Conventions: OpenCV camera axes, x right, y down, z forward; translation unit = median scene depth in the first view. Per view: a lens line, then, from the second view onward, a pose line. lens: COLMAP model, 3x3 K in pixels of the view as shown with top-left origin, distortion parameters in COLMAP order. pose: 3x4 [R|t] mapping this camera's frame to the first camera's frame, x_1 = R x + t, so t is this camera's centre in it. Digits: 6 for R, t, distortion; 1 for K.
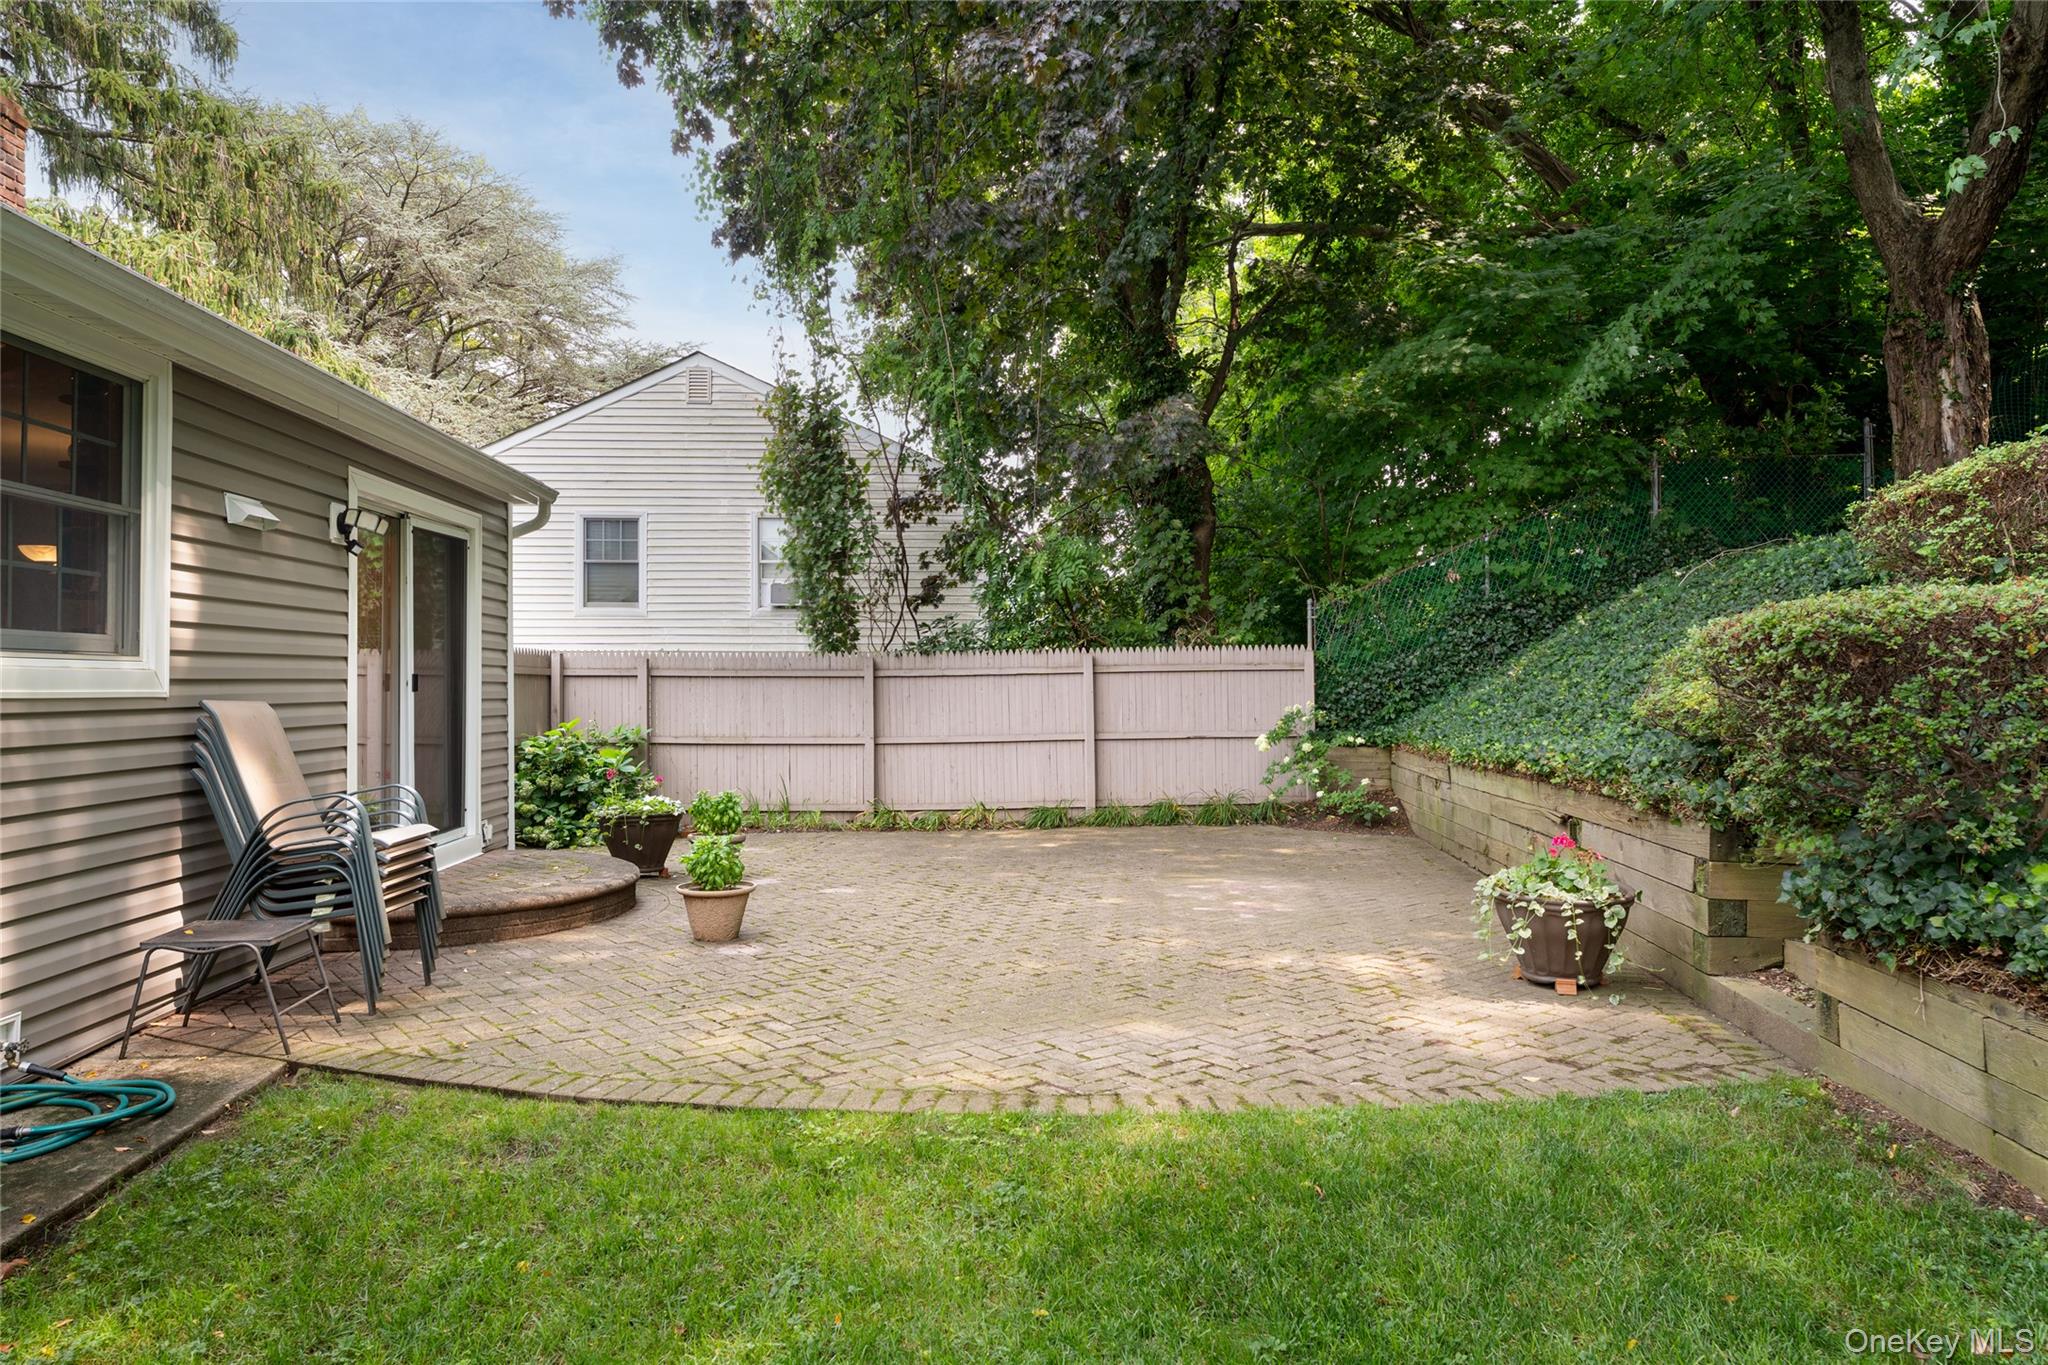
lens RADIAL K [[1316.1, 0, 1032.4], [0, 1316.1, 674.3], [0, 0, 1]] dist [0.005506, -0.001127]
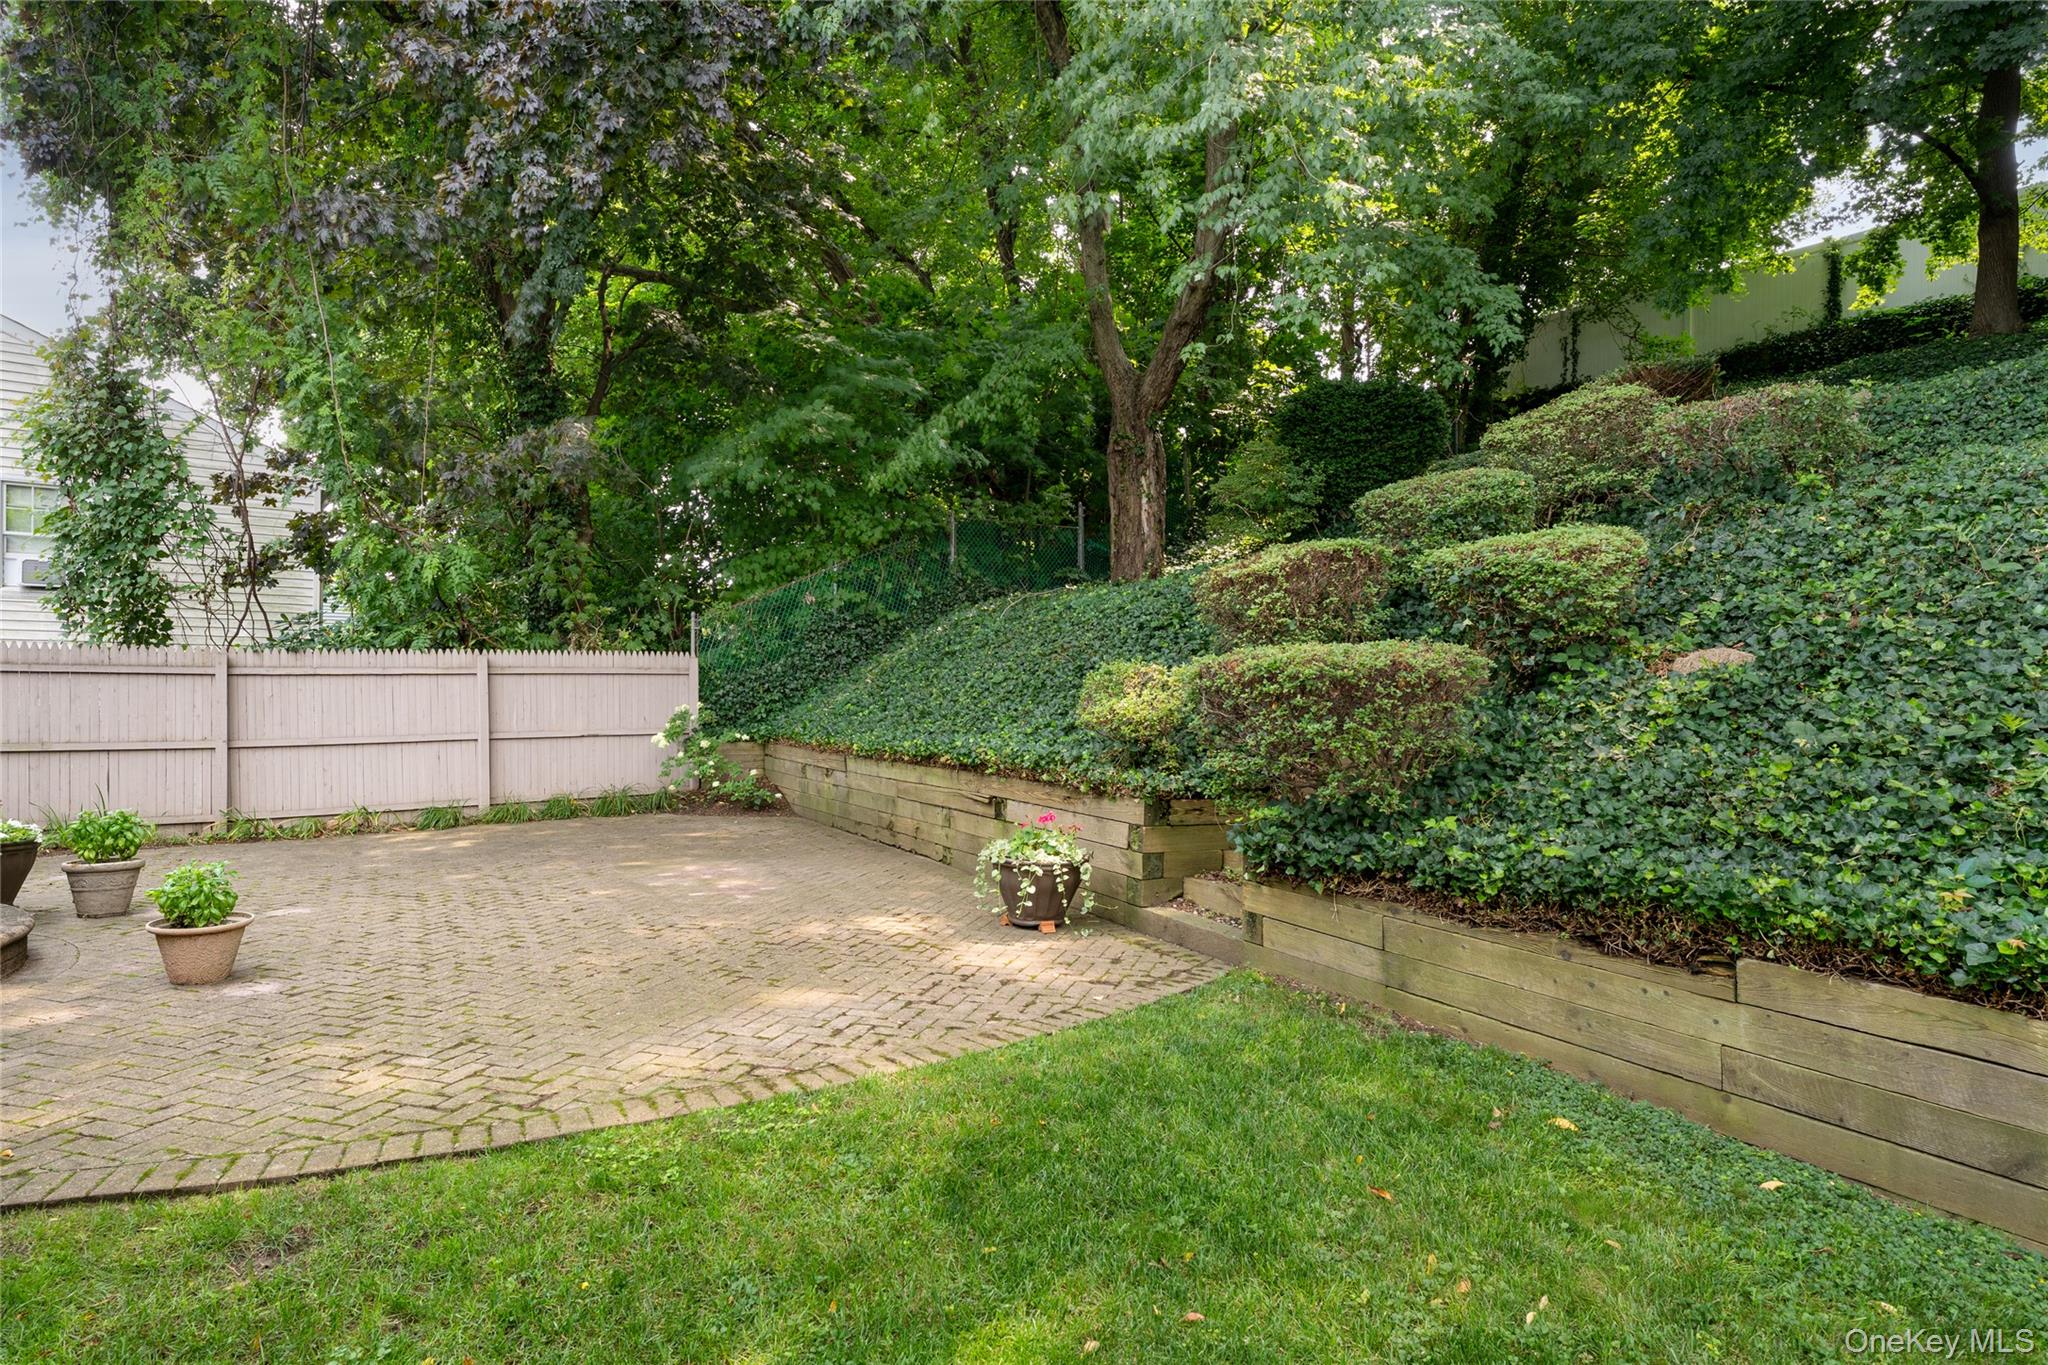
lens RADIAL K [[1142.3, 0, 1015.2], [0, 1142.3, 686.2], [0, 0, 1]] dist [0.000875, 0.000226]
pose [[0.819118, 0.010052, 0.573537, -0.175662], [-0.018080, 0.999802, 0.008298, -0.009144], [-0.573340, -0.017167, 0.819137, 0.048536]]
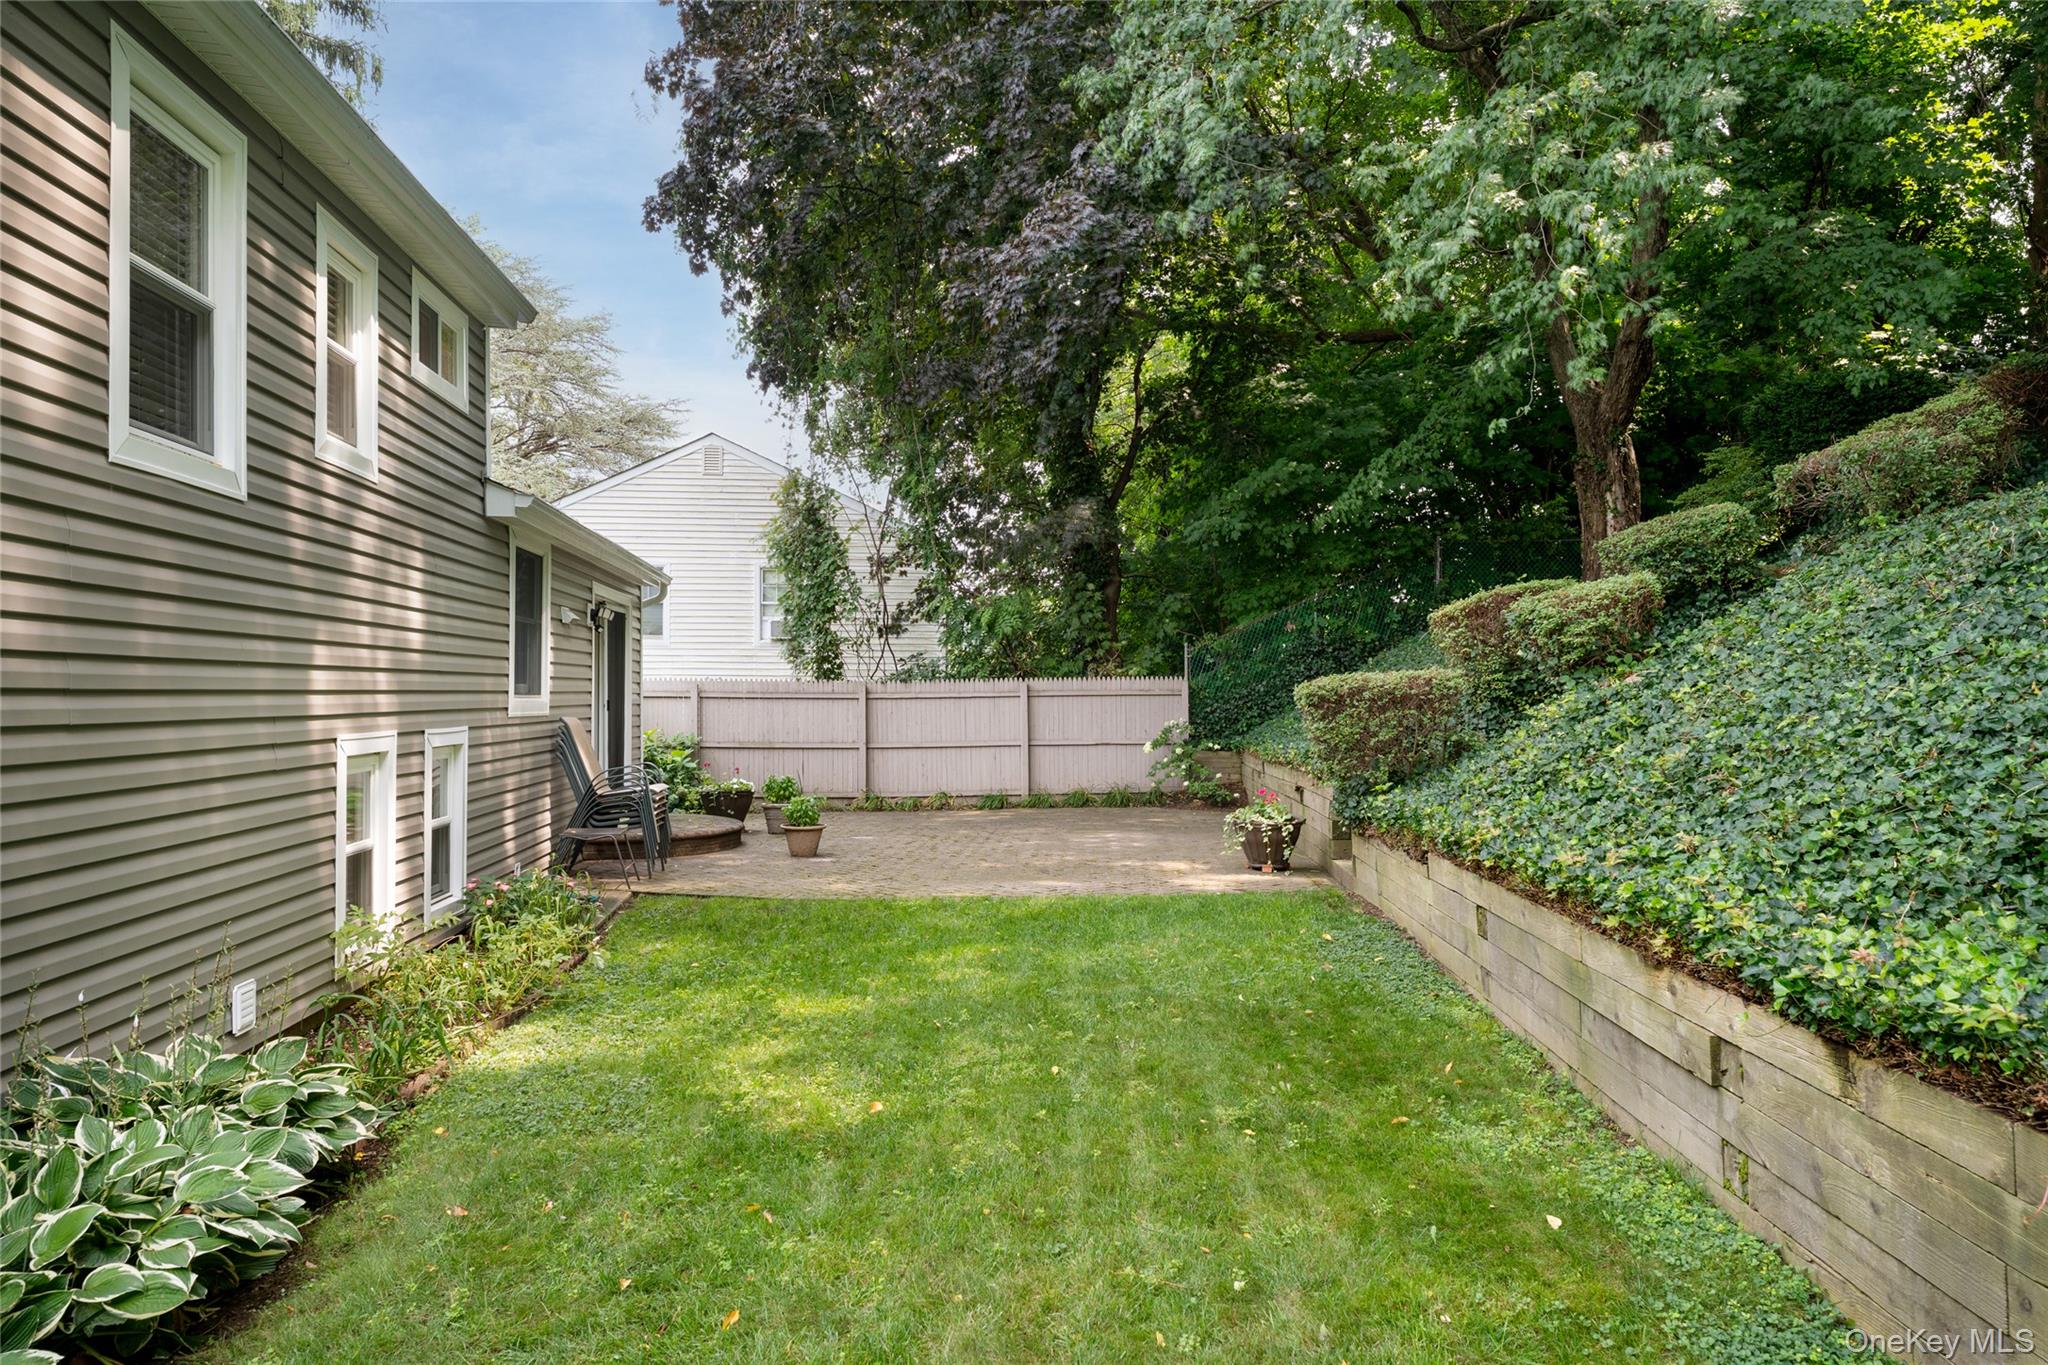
lens RADIAL K [[1417.1, 0, 1025.0], [0, 1417.1, 686.3], [0, 0, 1]] dist [0.000071, 0.006536]
pose [[0.999308, 0.004658, 0.036915, -0.014846], [-0.004697, 0.999988, 0.000976, -0.017884], [-0.036910, -0.001149, 0.999318, -0.646875]]
